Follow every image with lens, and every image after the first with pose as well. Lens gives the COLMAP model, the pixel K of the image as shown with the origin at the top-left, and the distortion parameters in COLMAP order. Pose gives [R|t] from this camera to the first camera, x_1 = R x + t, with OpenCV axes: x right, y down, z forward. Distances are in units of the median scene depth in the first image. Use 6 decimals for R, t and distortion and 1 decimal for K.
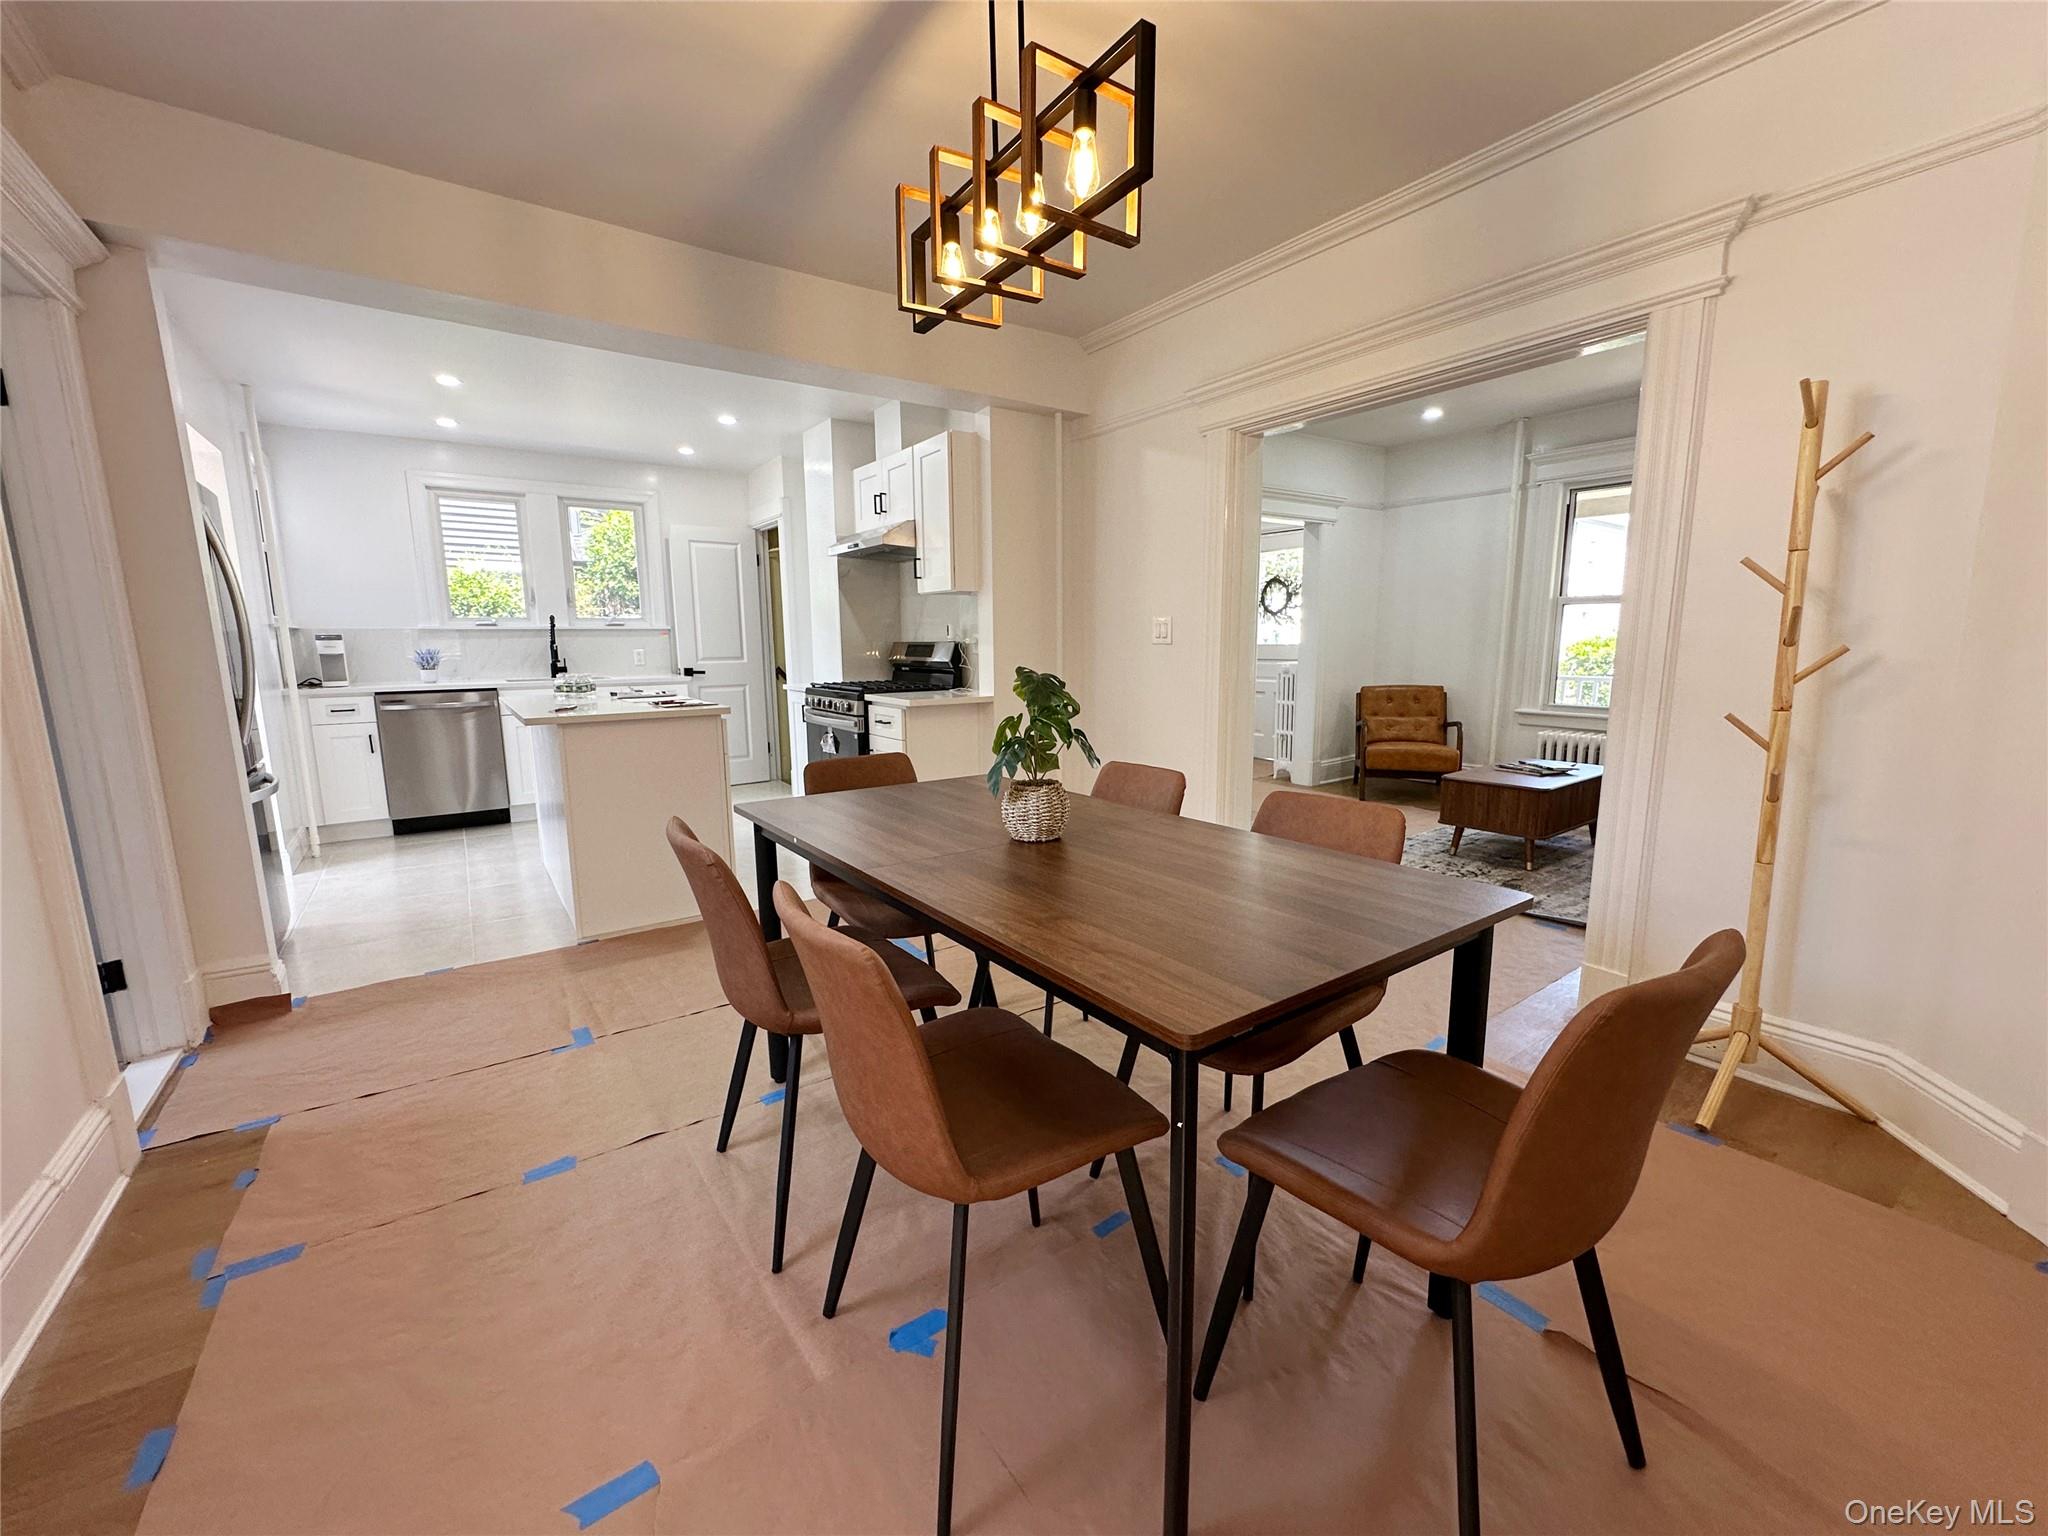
lens RADIAL K [[816.8, 0, 1024.8], [0, 816.8, 771.3], [0, 0, 1]] dist [-0.002843, 0.000413]
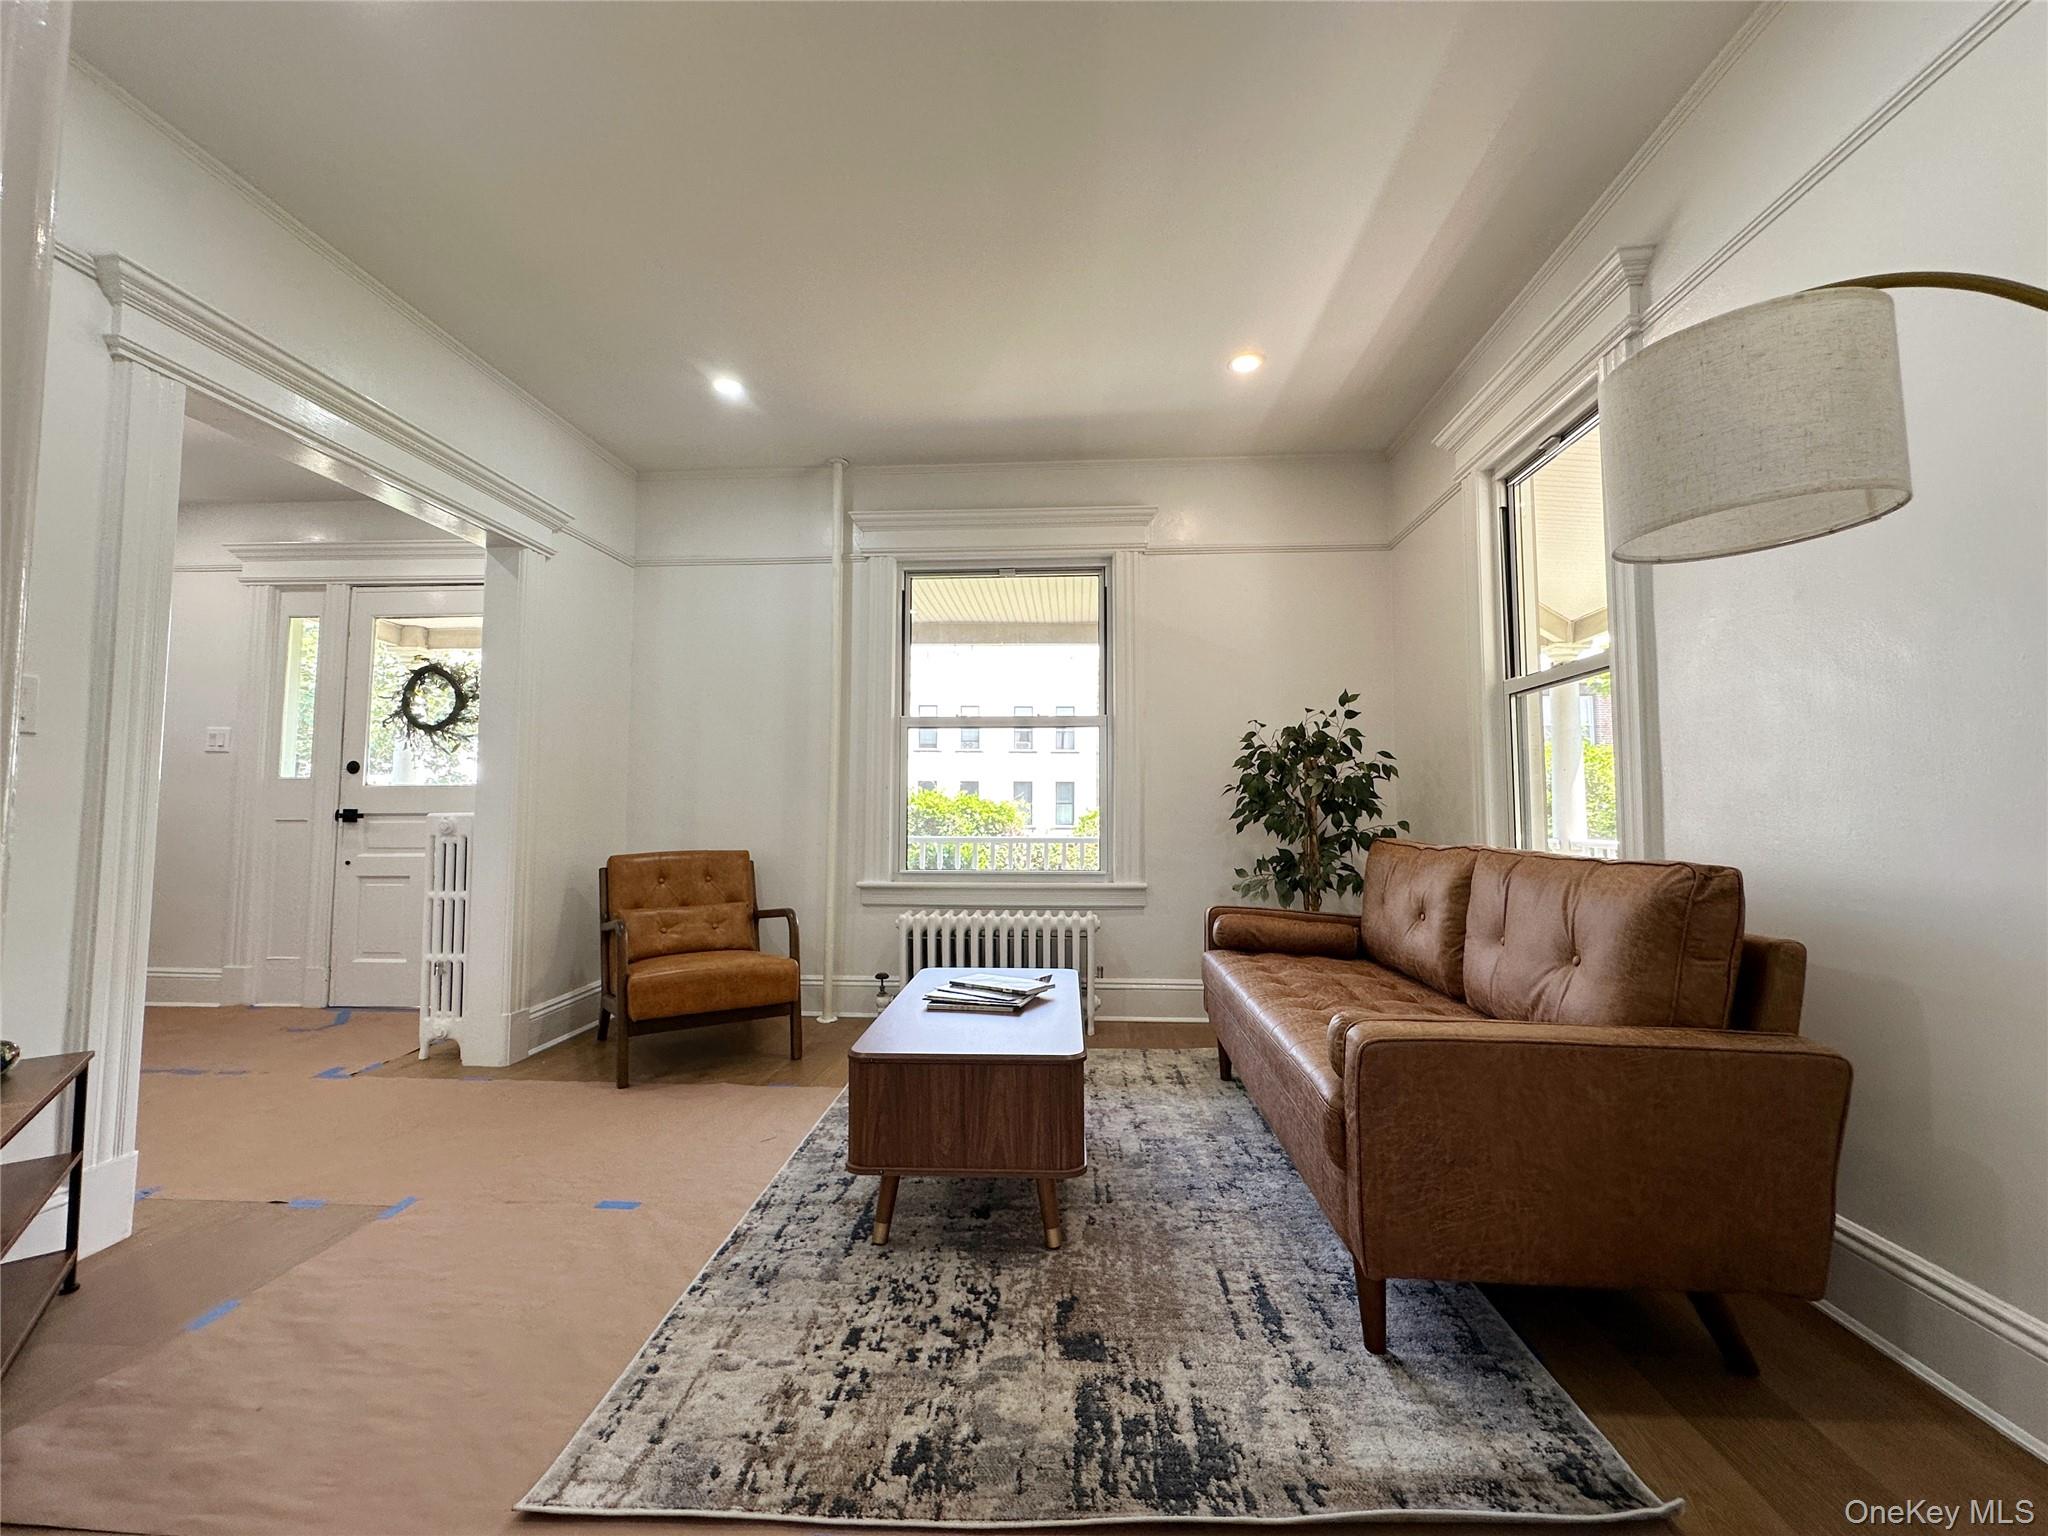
lens RADIAL K [[816.8, 0, 1027.4], [0, 816.8, 764.2], [0, 0, 1]] dist [-0.002843, 0.000413]
pose [[0.627565, 0.056462, 0.776514, 0.167471], [0.119534, 0.978554, -0.167759, -0.040664], [-0.769334, 0.198100, 0.607357, 0.458341]]
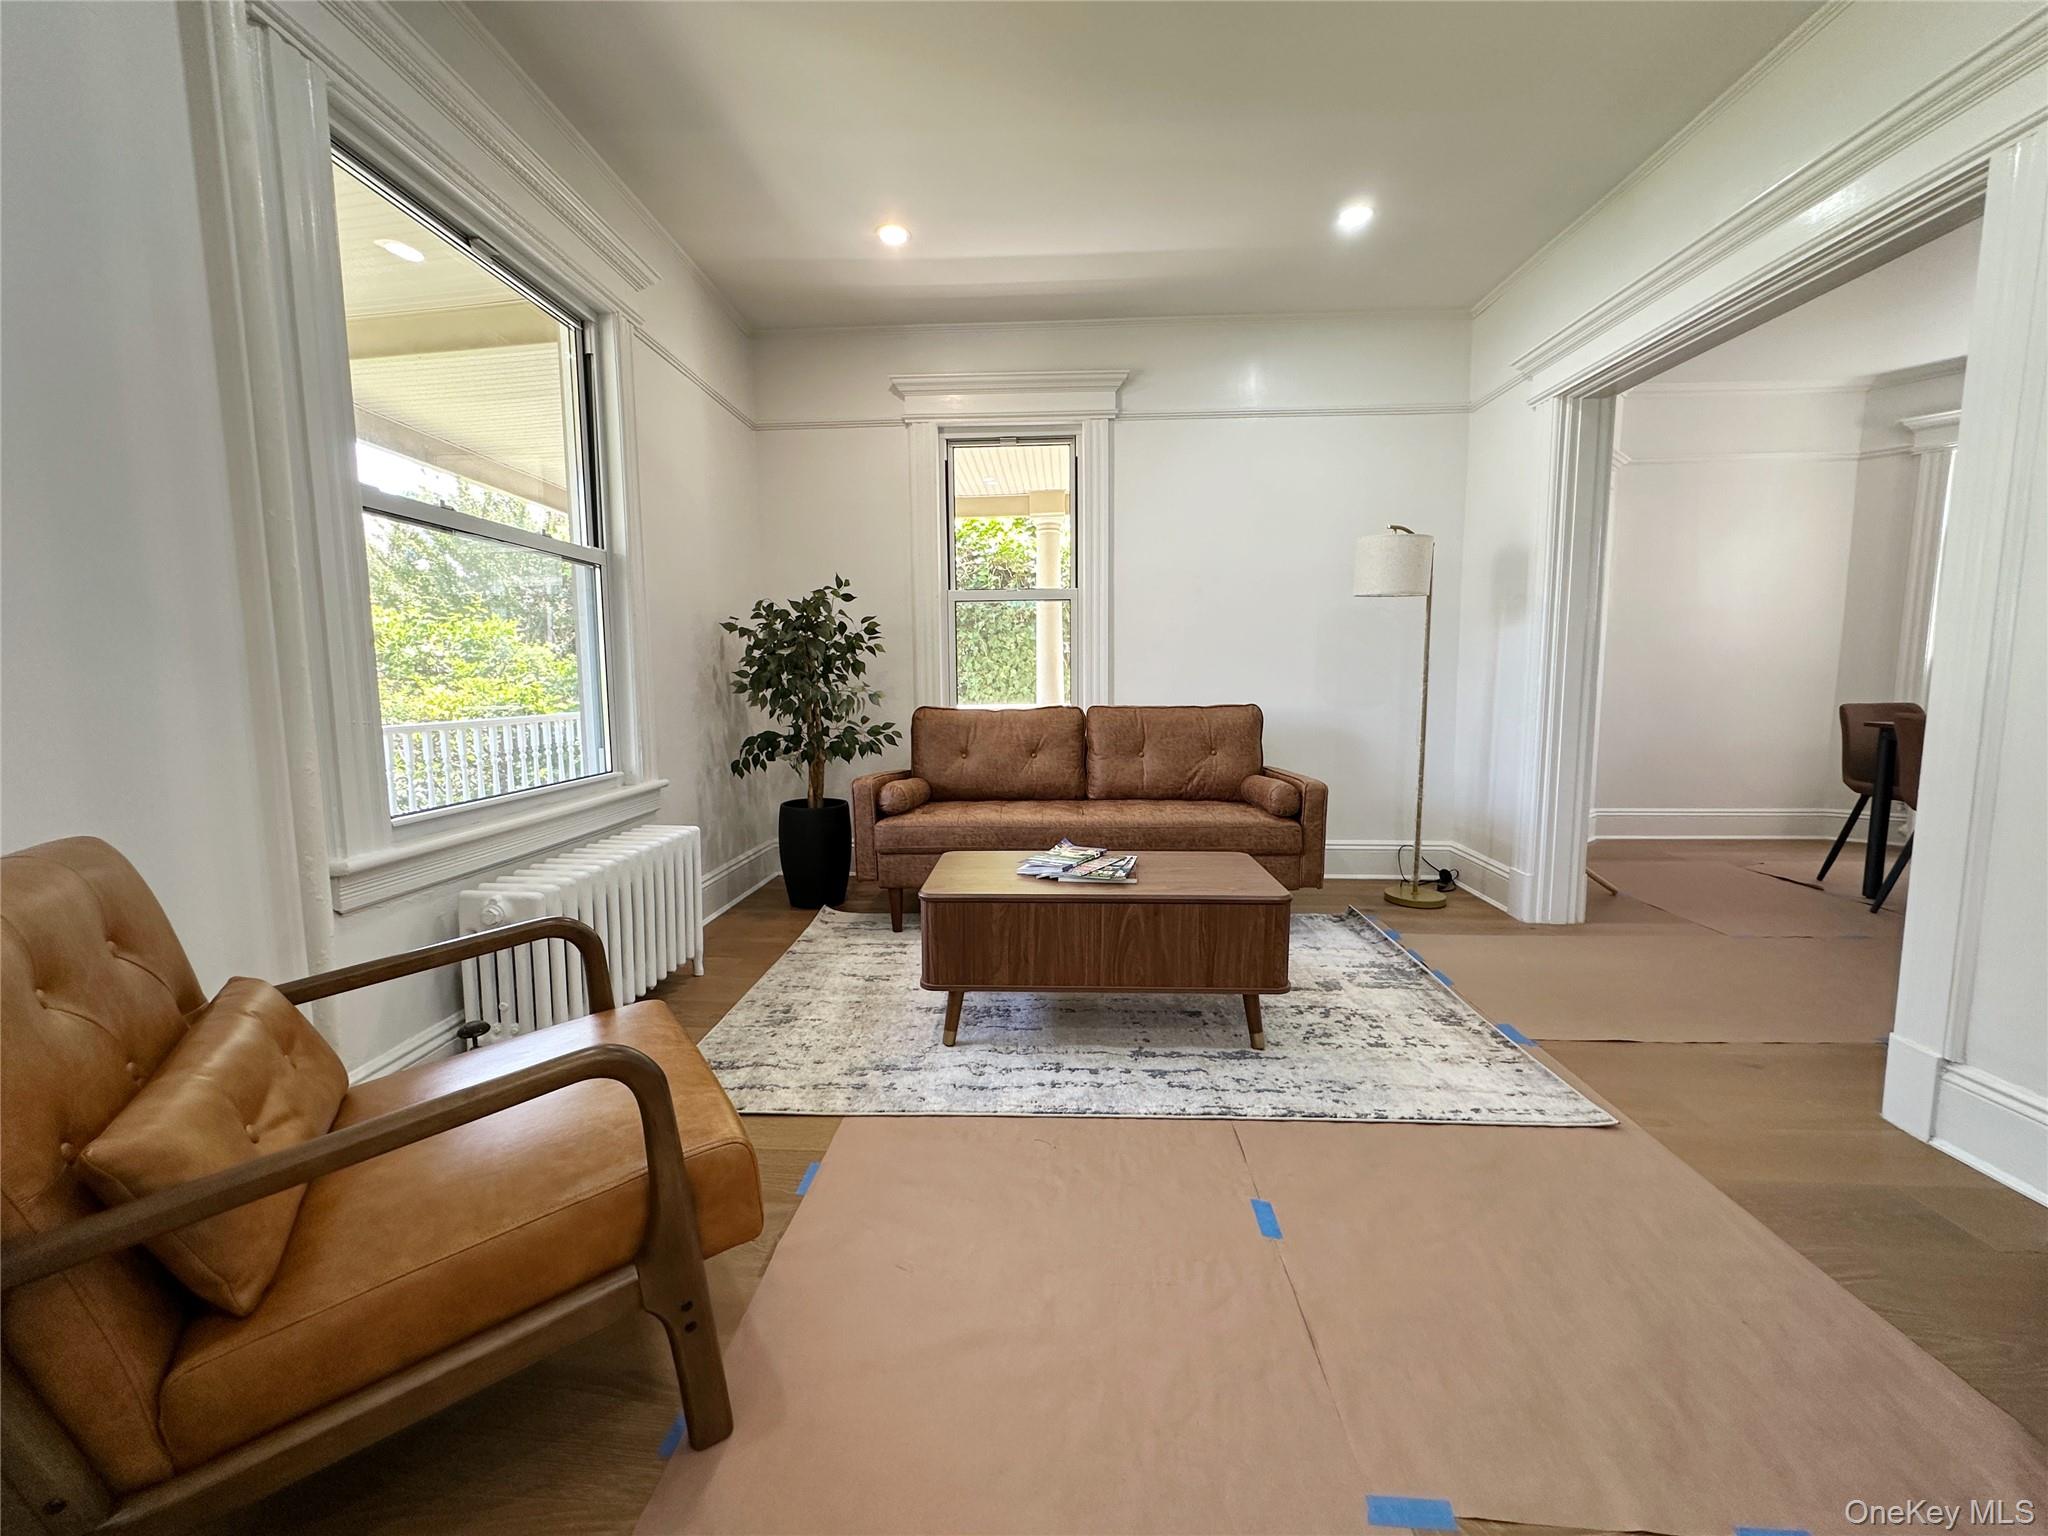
lens RADIAL K [[816.8, 0, 1019.0], [0, 816.8, 766.0], [0, 0, 1]] dist [-0.002843, 0.000413]
pose [[-0.785770, -0.050794, 0.616430, 0.241985], [0.114992, 0.967250, 0.226283, -0.139418], [-0.607736, 0.248691, -0.754195, 1.017056]]
